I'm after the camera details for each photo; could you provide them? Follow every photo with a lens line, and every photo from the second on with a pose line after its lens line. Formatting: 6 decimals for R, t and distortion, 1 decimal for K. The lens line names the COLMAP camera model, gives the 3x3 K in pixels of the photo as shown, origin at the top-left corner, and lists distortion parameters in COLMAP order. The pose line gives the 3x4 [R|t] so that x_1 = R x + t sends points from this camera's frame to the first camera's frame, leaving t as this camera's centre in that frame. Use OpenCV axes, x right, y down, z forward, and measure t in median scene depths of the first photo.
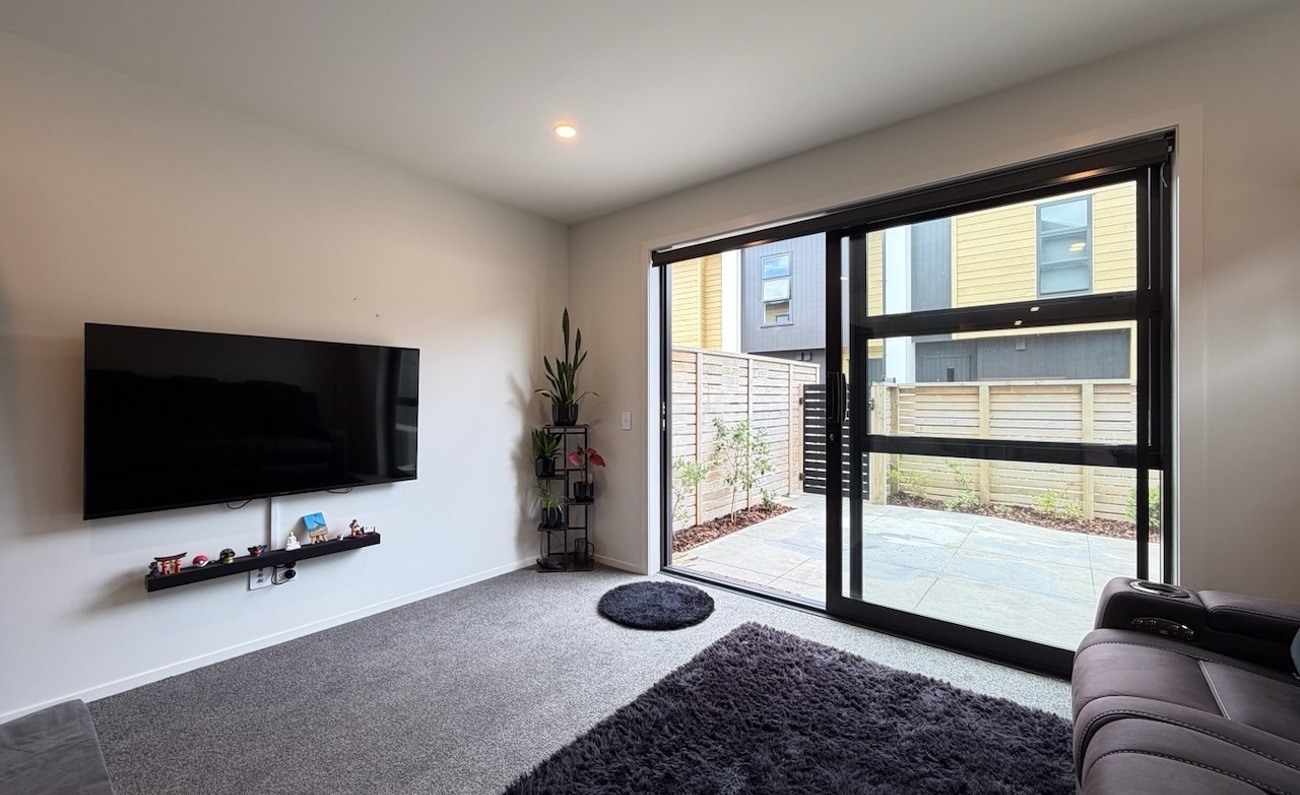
lens RADIAL K [[517.8, 0, 648.5], [0, 517.8, 397.5], [0, 0, 1]] dist [0.000566, 0.000136]
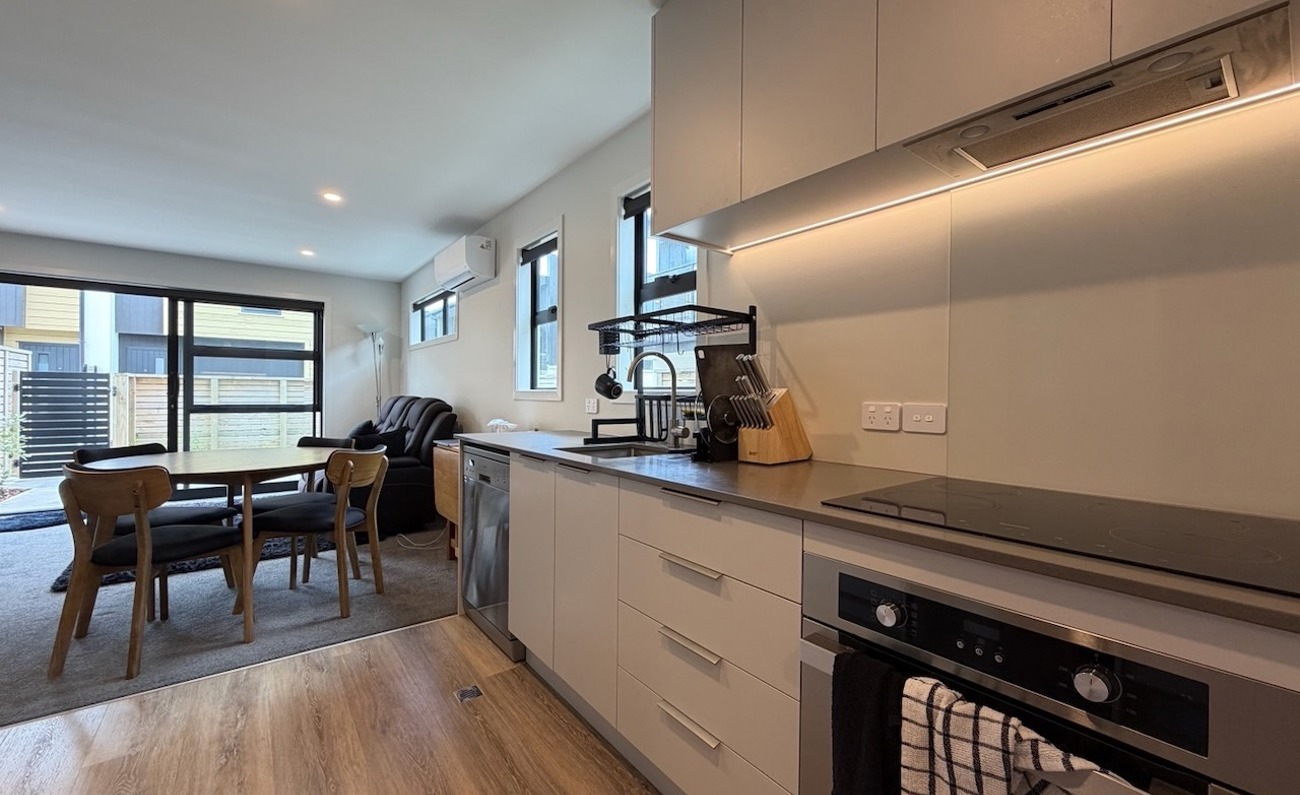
lens RADIAL K [[517.8, 0, 651.7], [0, 517.8, 397.9], [0, 0, 1]] dist [0.000566, 0.000136]
pose [[0.222946, -0.004249, 0.974821, -0.693448], [-0.013091, 0.999887, 0.007353, 0.005447], [-0.974743, -0.014400, 0.222866, -0.709753]]
